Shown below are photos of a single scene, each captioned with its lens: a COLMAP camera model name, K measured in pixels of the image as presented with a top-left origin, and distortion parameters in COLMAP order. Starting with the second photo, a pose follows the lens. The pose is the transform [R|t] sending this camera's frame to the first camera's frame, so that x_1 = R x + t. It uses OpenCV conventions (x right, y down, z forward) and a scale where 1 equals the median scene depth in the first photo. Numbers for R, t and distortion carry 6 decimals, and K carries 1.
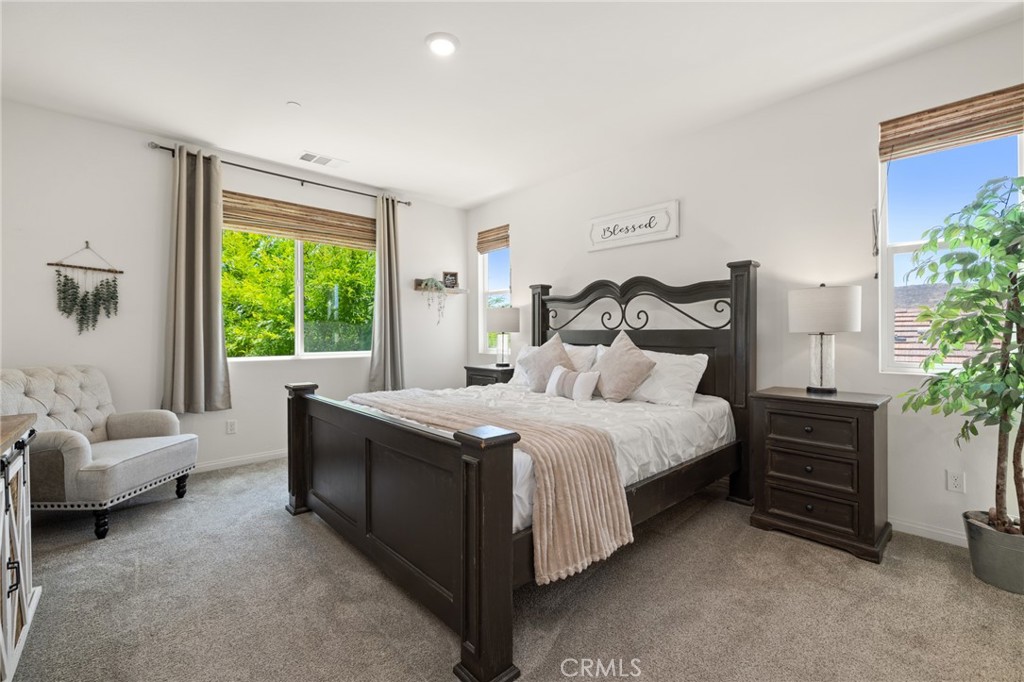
lens RADIAL K [[432.8, 0, 514.3], [0, 432.8, 338.5], [0, 0, 1]] dist [0.001320, 0.000071]
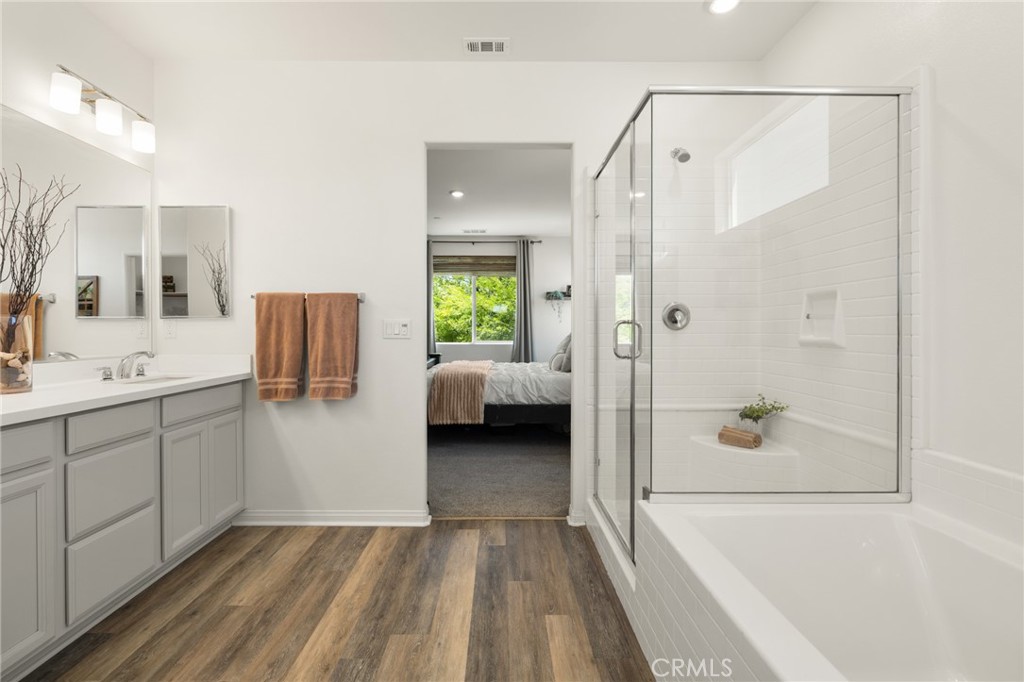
lens RADIAL K [[469.6, 0, 509.8], [0, 469.6, 336.6], [0, 0, 1]] dist [-0.000317, -0.000004]
pose [[0.743572, 0.010745, -0.668570, 0.799458], [-0.010628, 0.999934, 0.004250, 0.006772], [0.668572, 0.003946, 0.743637, -0.274006]]
